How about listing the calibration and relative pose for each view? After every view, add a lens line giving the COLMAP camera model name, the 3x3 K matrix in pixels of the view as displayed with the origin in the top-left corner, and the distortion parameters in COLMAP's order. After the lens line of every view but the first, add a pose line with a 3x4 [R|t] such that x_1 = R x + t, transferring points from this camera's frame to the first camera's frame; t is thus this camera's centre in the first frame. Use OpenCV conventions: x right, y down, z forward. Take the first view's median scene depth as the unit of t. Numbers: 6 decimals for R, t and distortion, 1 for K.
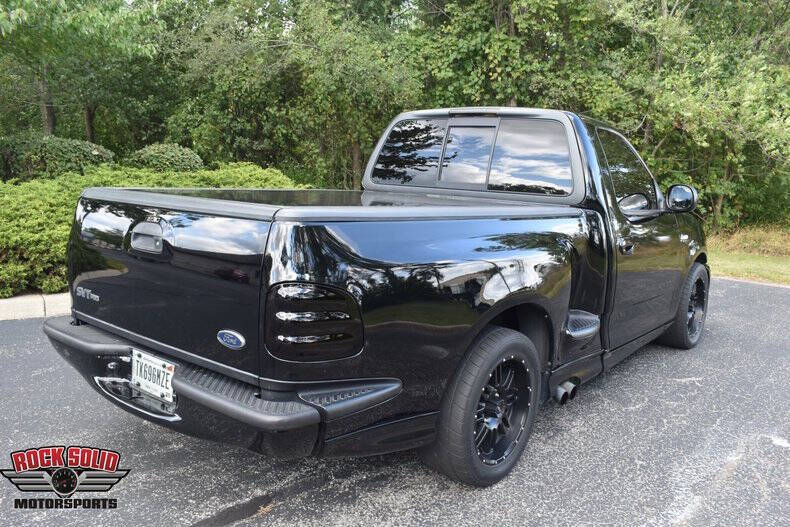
lens RADIAL K [[669.2, 0, 396.9], [0, 669.2, 284.0], [0, 0, 1]] dist [-0.112704, 0.000868]
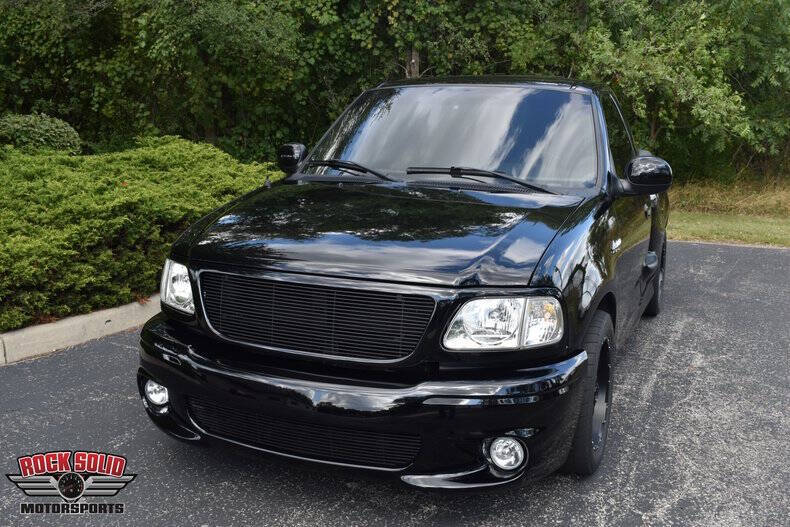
lens RADIAL K [[823.9, 0, 395.0], [0, 823.9, 263.5], [0, 0, 1]] dist [-0.296653, 0.551837]
pose [[0.959599, -0.074658, 0.271286, -0.150332], [0.074987, 0.997142, 0.009168, -0.014975], [-0.271195, 0.011546, 0.962455, 0.018320]]
